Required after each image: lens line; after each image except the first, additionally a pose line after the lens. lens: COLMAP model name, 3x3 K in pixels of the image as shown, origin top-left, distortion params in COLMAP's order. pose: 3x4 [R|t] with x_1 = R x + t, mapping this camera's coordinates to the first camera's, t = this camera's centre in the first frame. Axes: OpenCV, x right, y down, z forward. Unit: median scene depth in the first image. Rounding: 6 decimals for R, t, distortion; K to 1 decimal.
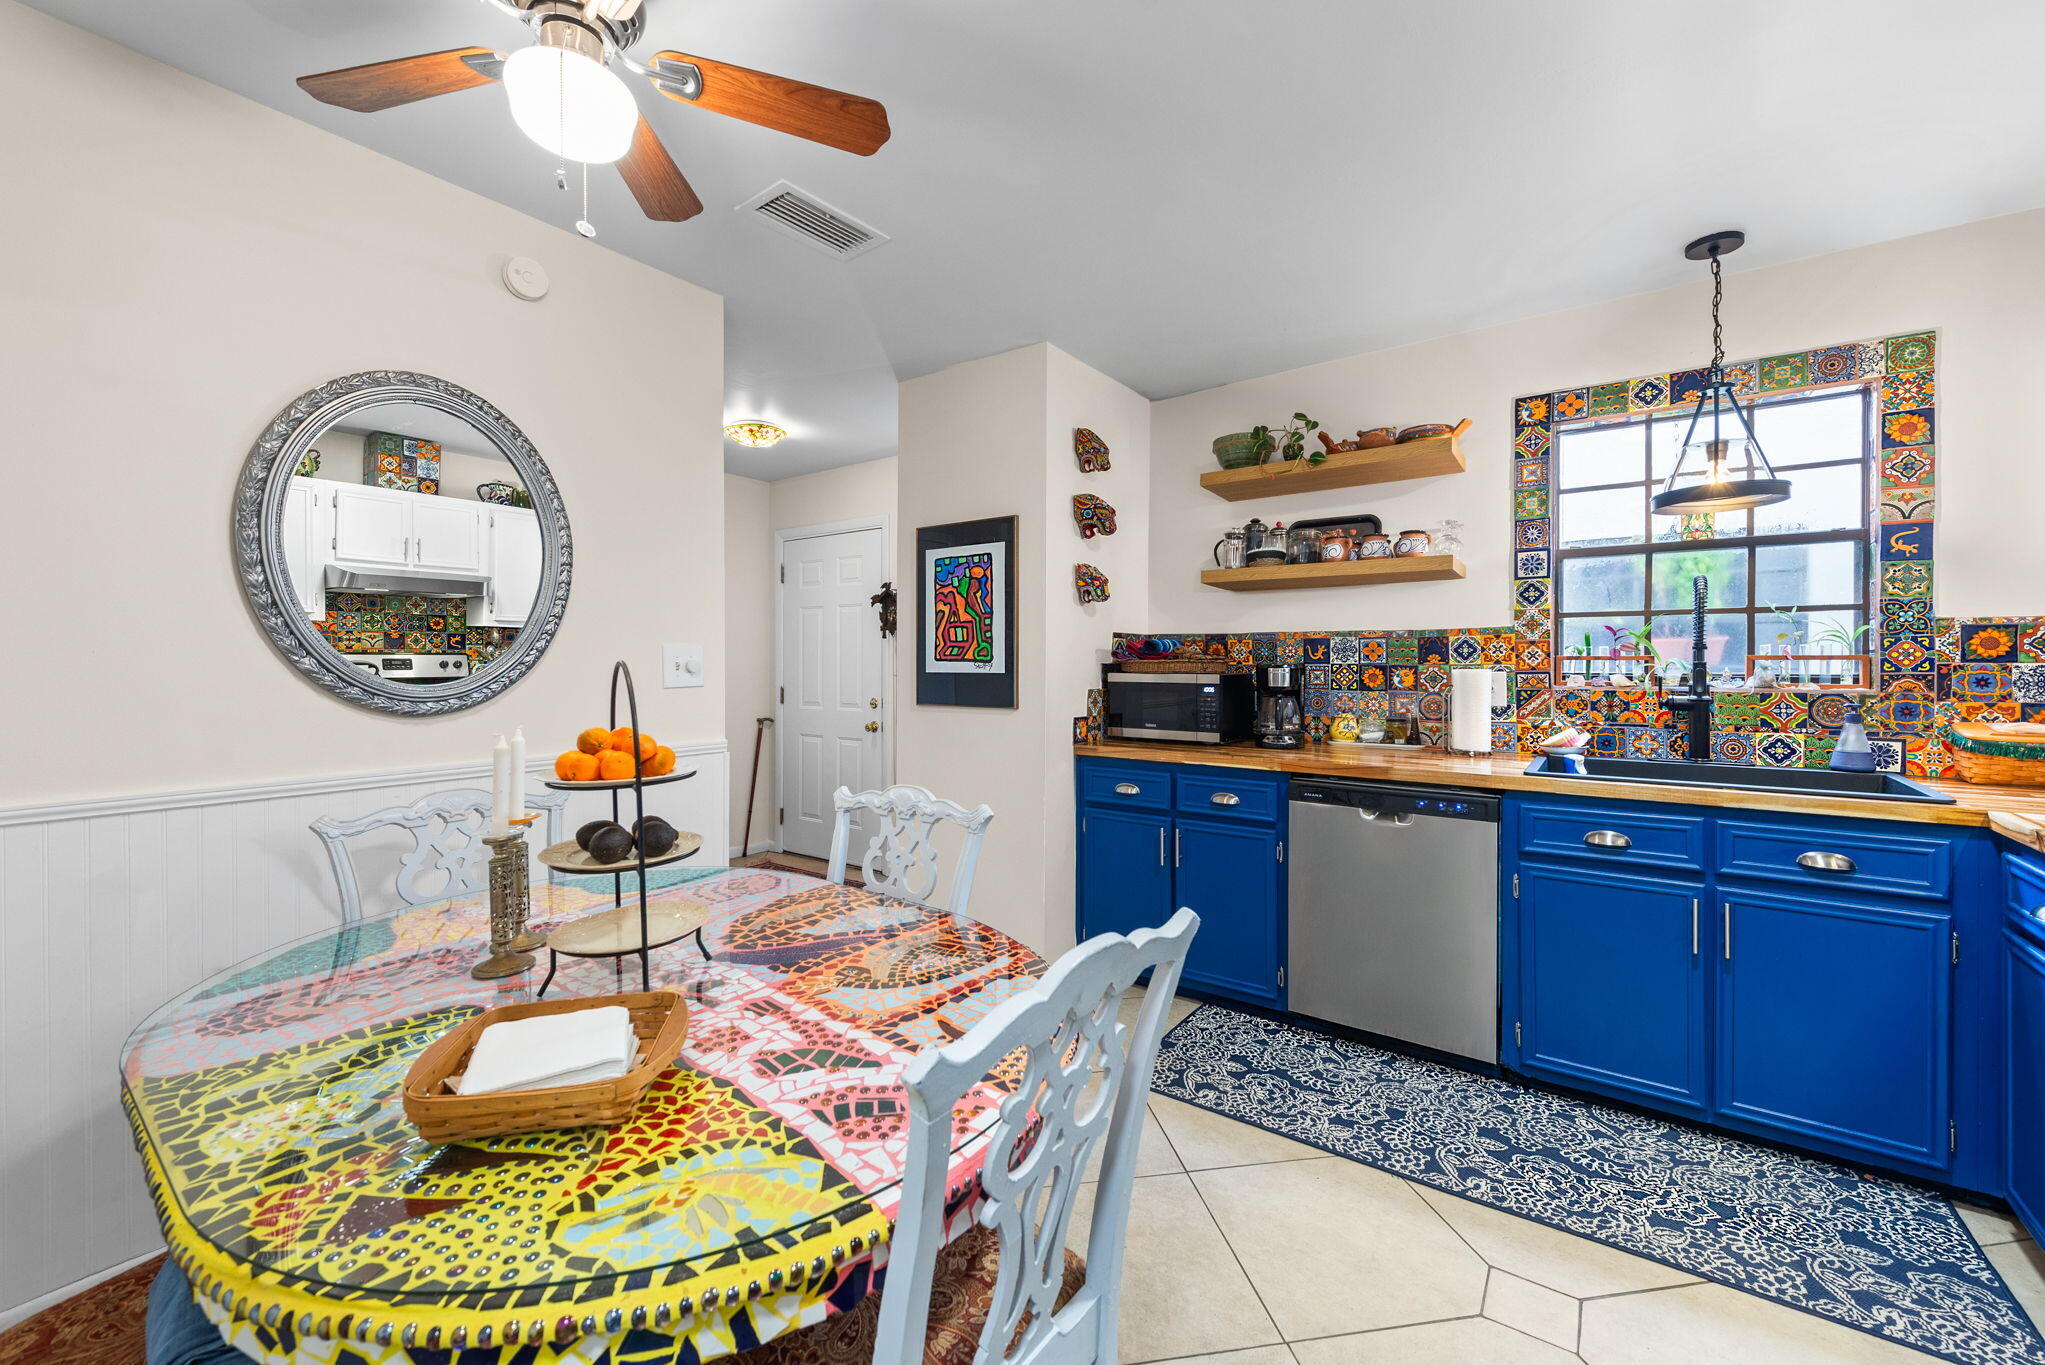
lens RADIAL K [[818.9, 0, 1006.6], [0, 818.9, 670.8], [0, 0, 1]] dist [0.002938, -0.000885]
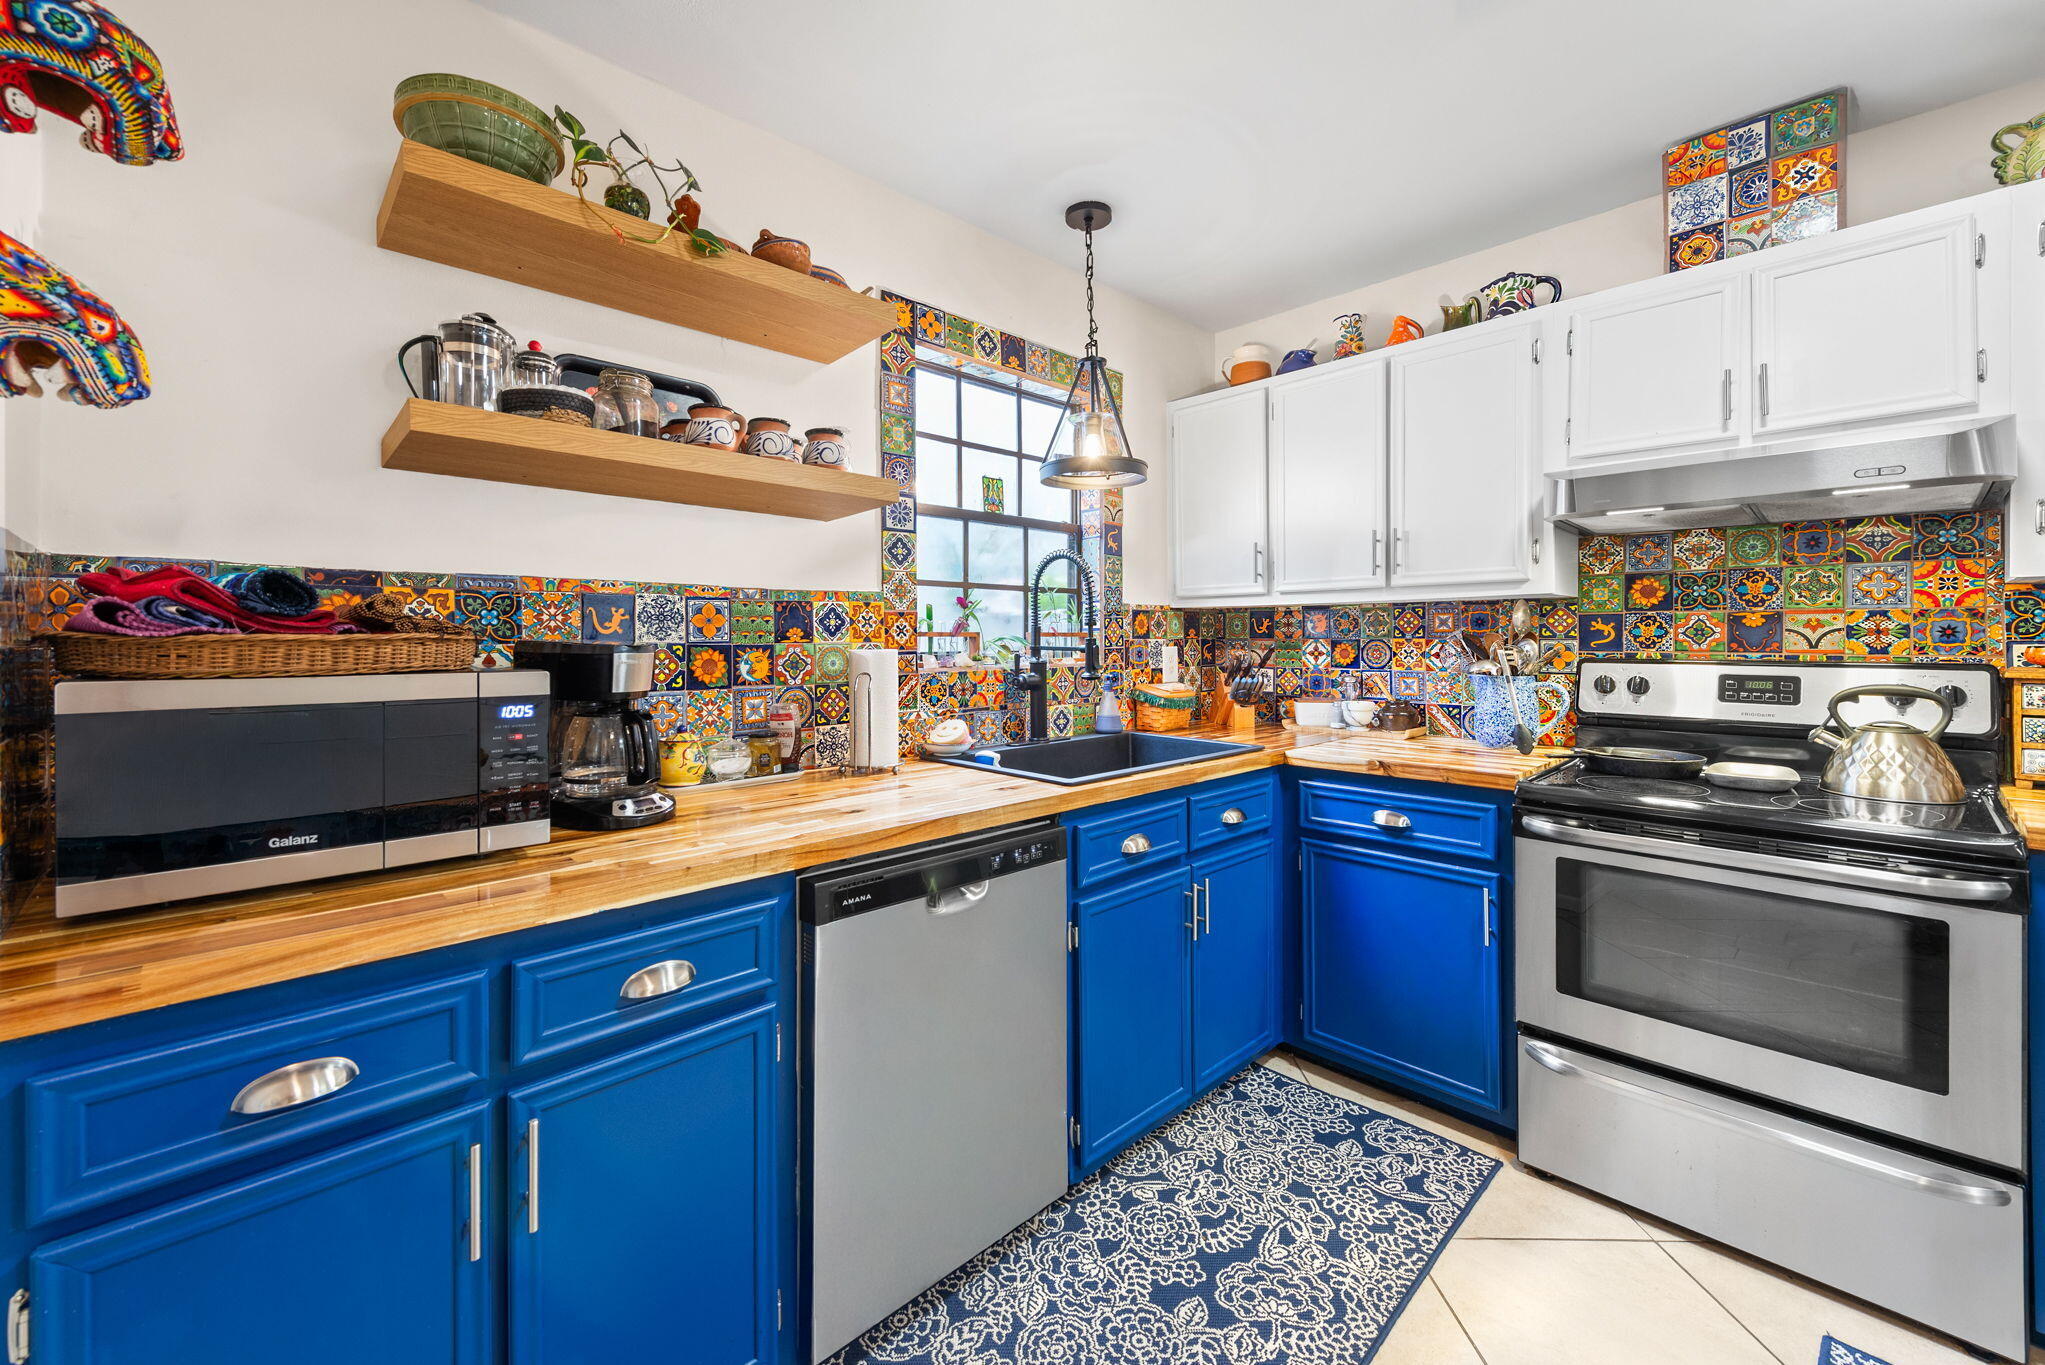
lens RADIAL K [[818.9, 0, 1015.2], [0, 818.9, 641.3], [0, 0, 1]] dist [0.002938, -0.000885]
pose [[0.161570, -0.003927, 0.986853, -0.104213], [0.012665, 0.999918, 0.001905, -0.008716], [-0.986780, 0.012191, 0.161606, 0.769136]]
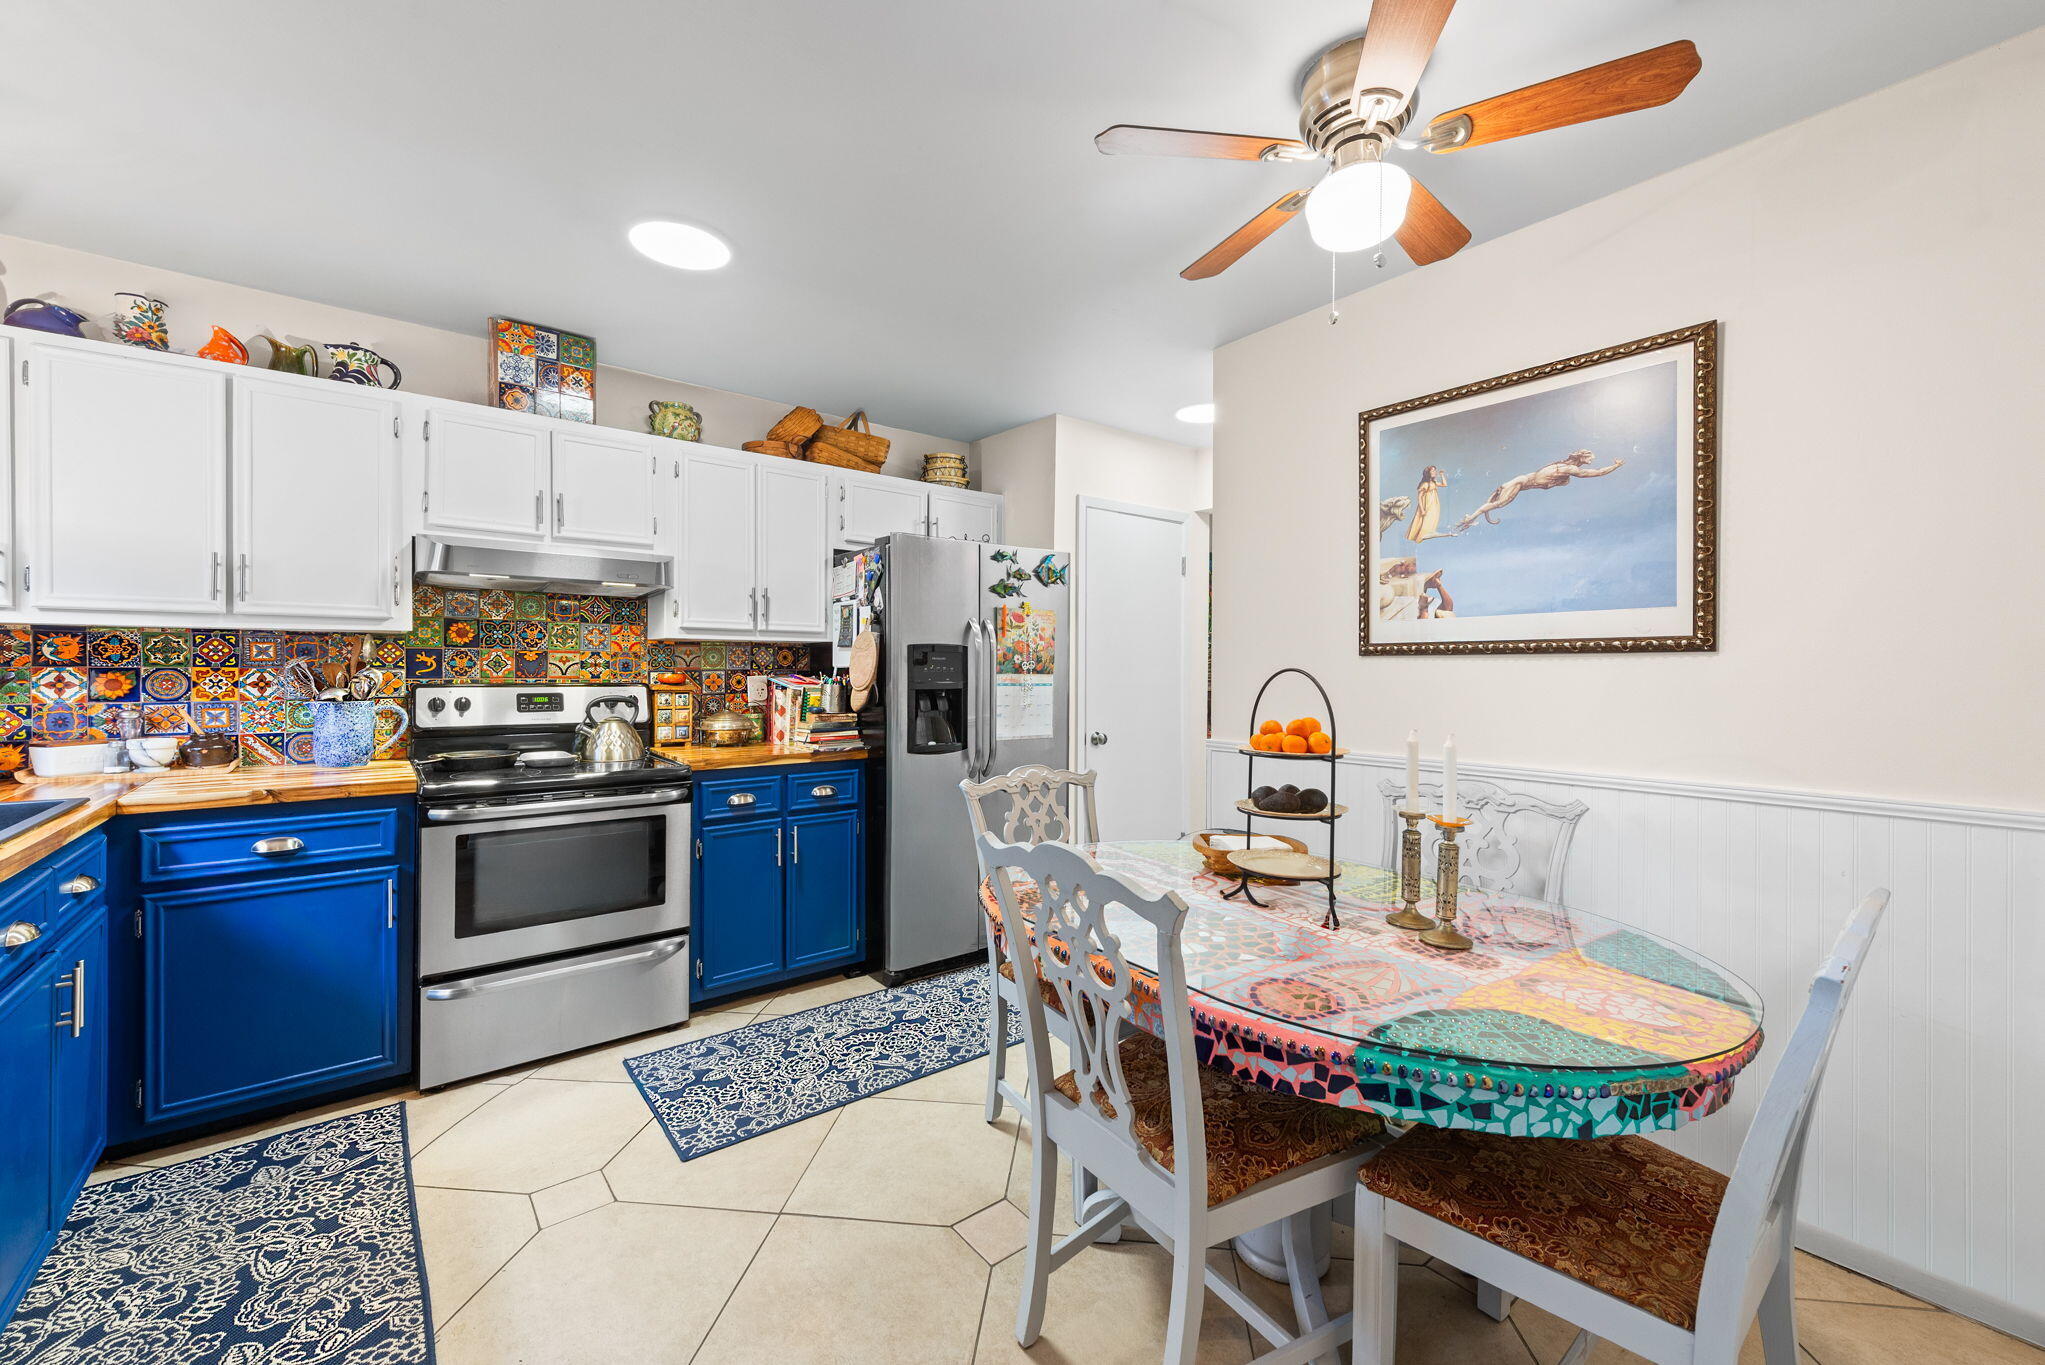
lens RADIAL K [[818.9, 0, 1024.1], [0, 818.9, 666.5], [0, 0, 1]] dist [0.002938, -0.000885]
pose [[-0.970306, -0.004195, 0.241843, -0.170428], [-0.002276, 0.999964, 0.008212, -0.014741], [-0.241869, 0.007418, -0.970281, 1.131618]]
